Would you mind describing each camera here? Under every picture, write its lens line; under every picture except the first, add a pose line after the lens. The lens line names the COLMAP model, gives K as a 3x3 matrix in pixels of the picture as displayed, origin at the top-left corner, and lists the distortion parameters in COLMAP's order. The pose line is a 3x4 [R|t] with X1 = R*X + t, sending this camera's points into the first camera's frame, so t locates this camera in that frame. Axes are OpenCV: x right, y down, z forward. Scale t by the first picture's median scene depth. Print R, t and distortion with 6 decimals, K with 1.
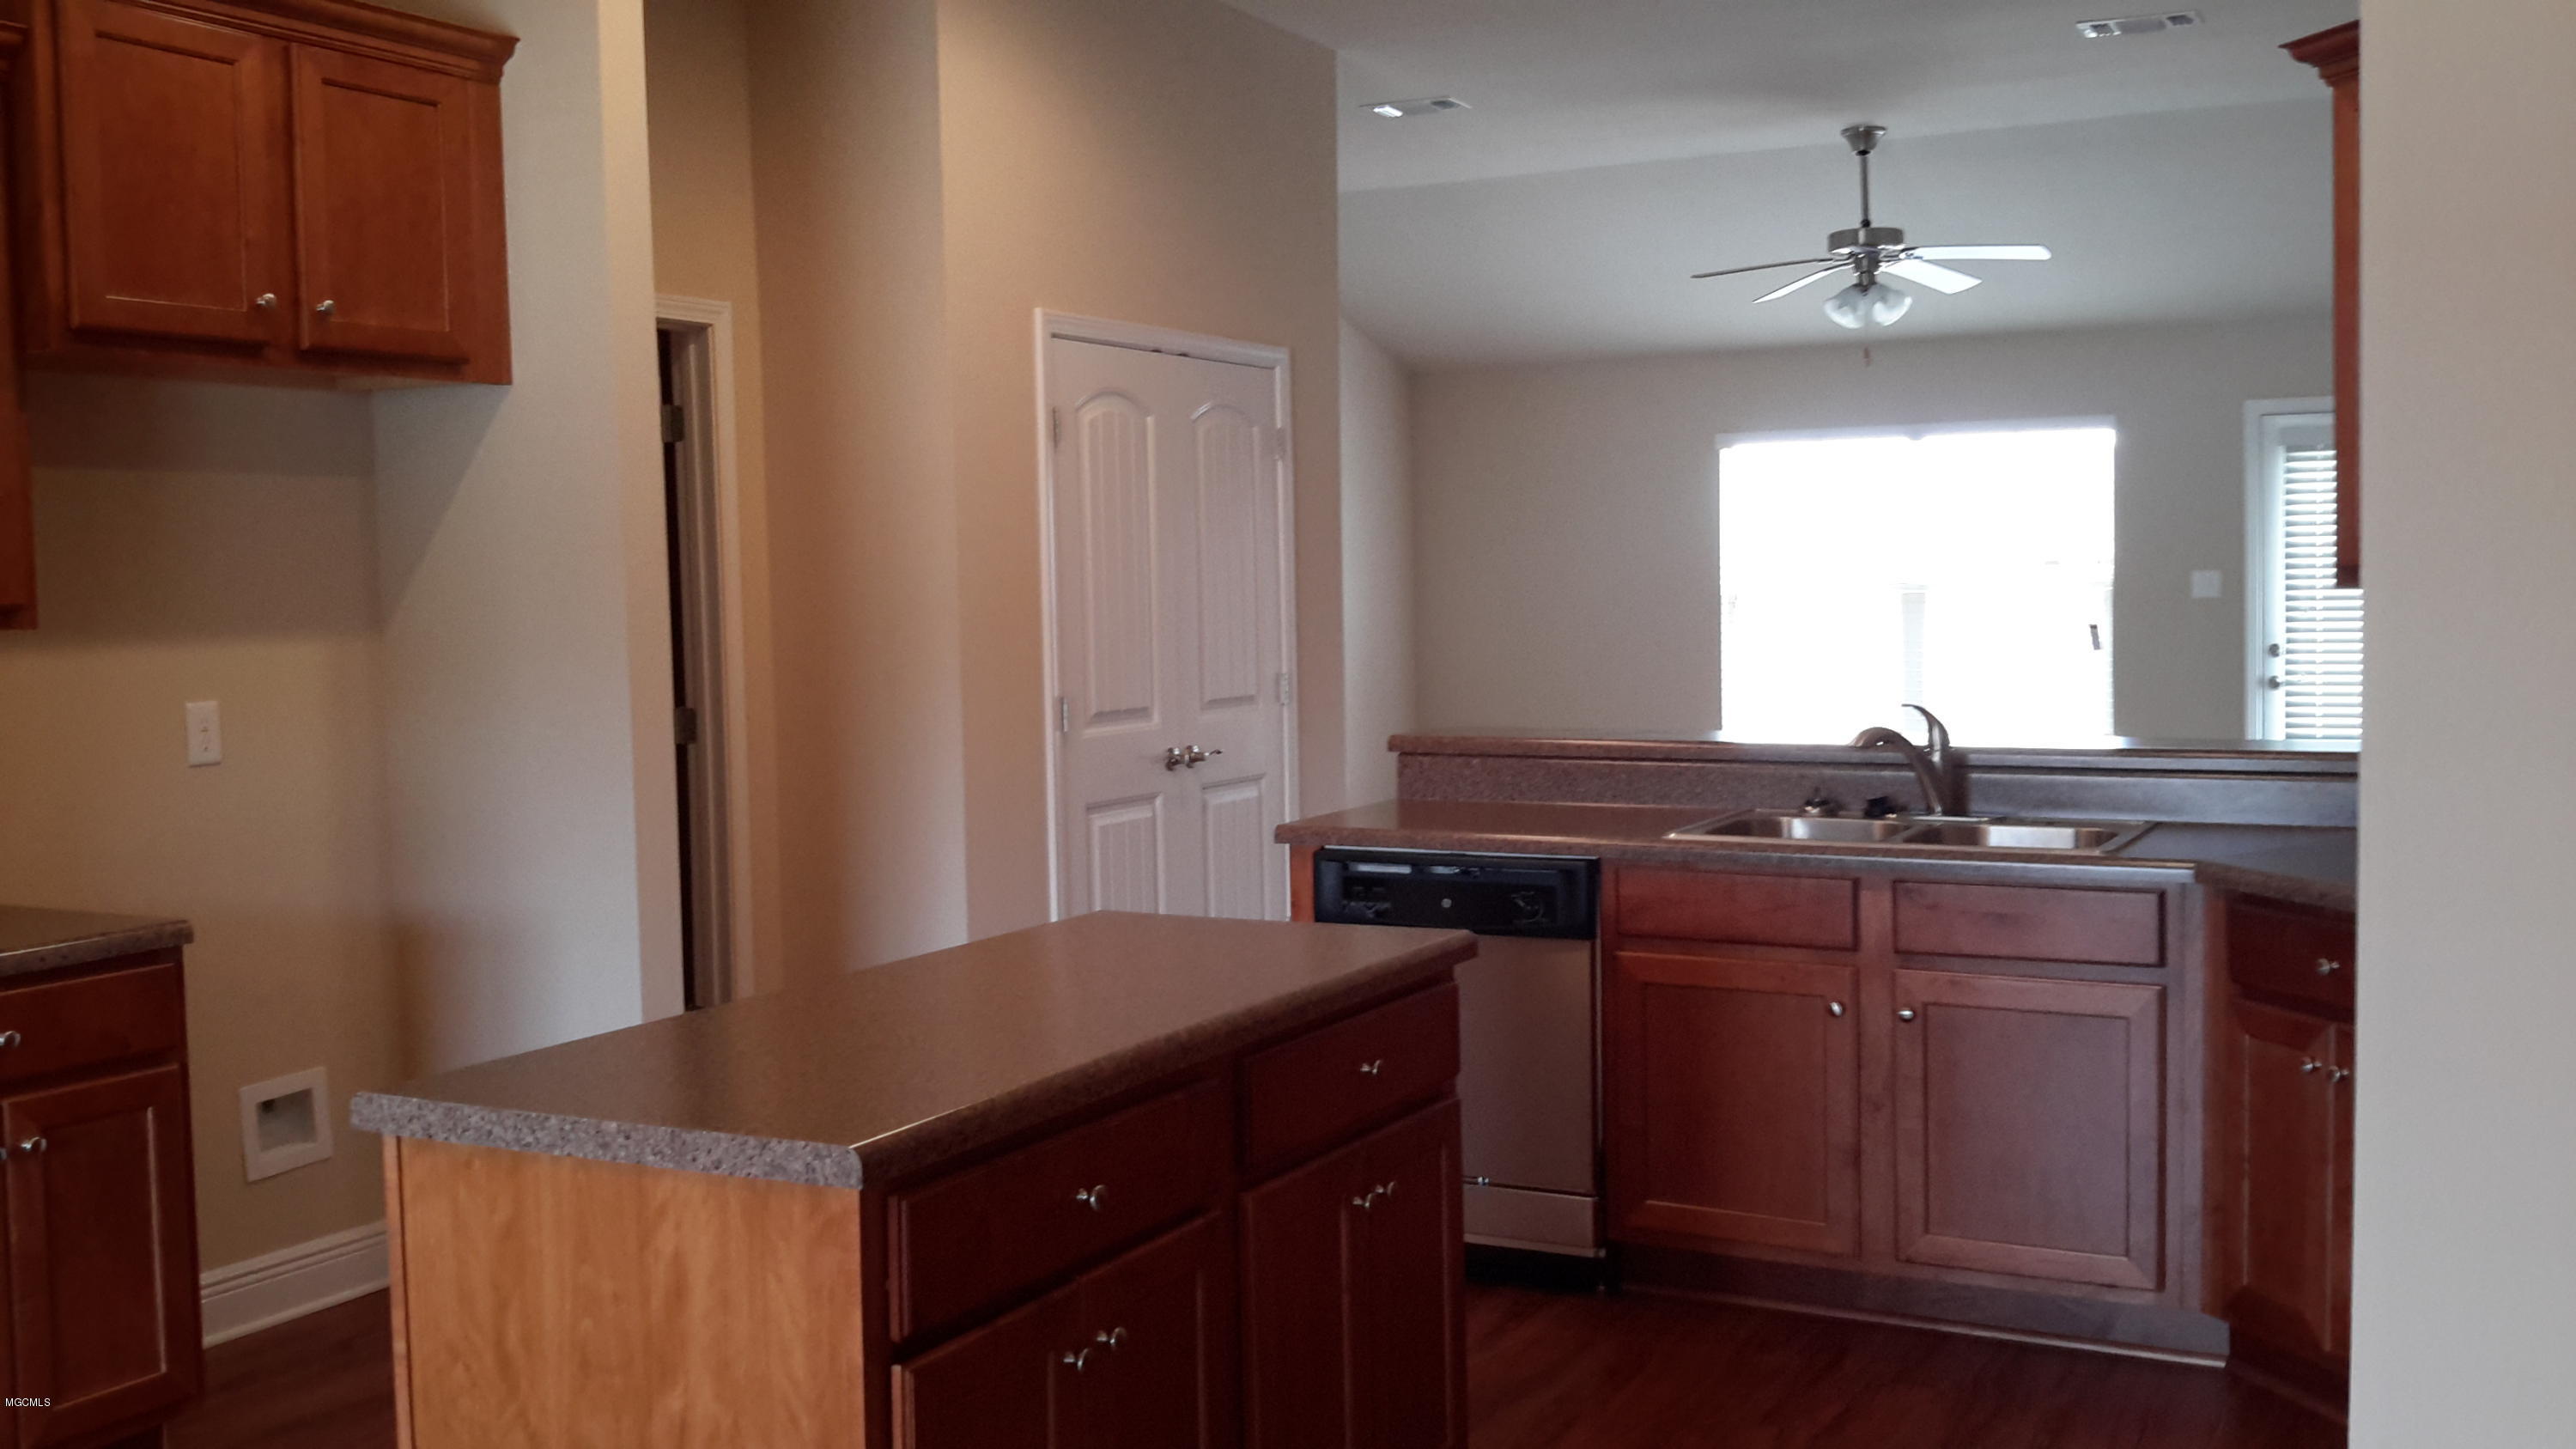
lens RADIAL K [[2408.3, 0, 1301.3], [0, 2408.3, 713.8], [0, 0, 1]] dist [0.162136, -0.452446]
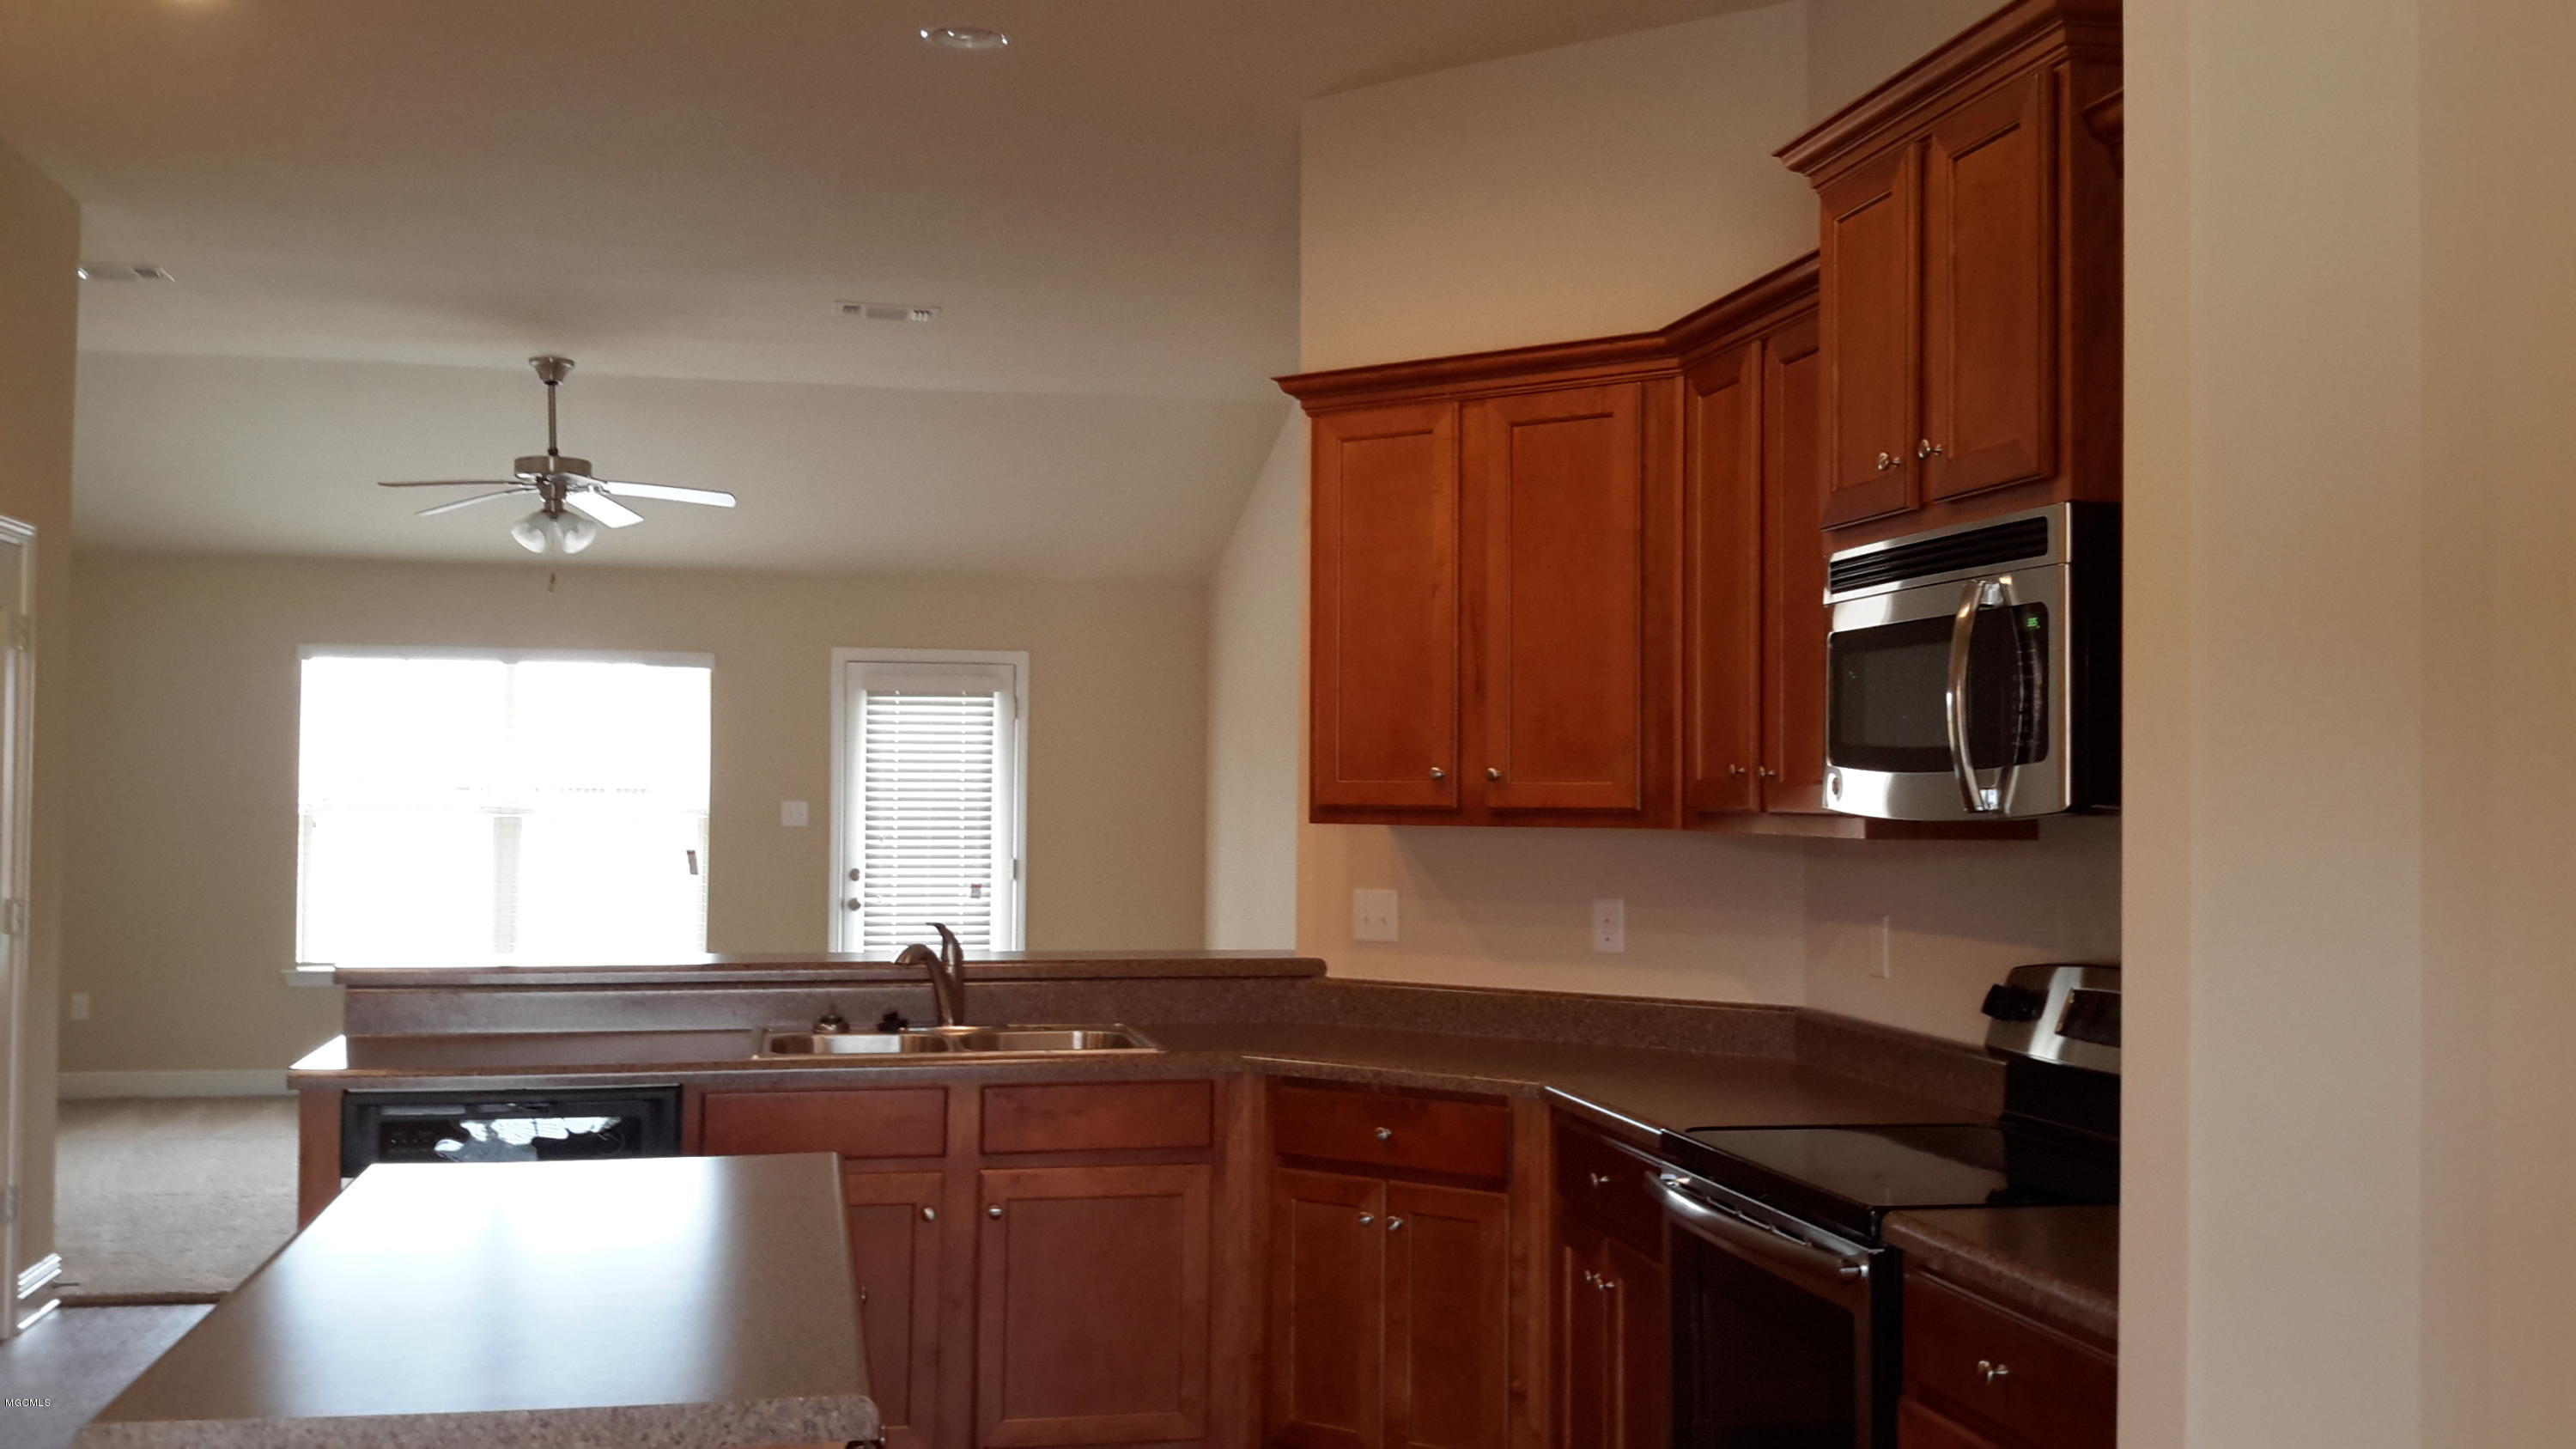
lens RADIAL K [[2408.3, 0, 1301.3], [0, 2408.3, 713.8], [0, 0, 1]] dist [0.162136, -0.452446]
pose [[0.772791, 0.043311, 0.633182, -0.296918], [0.015422, 0.996093, -0.086958, -0.000572], [-0.634474, 0.076965, 0.769103, 0.061142]]
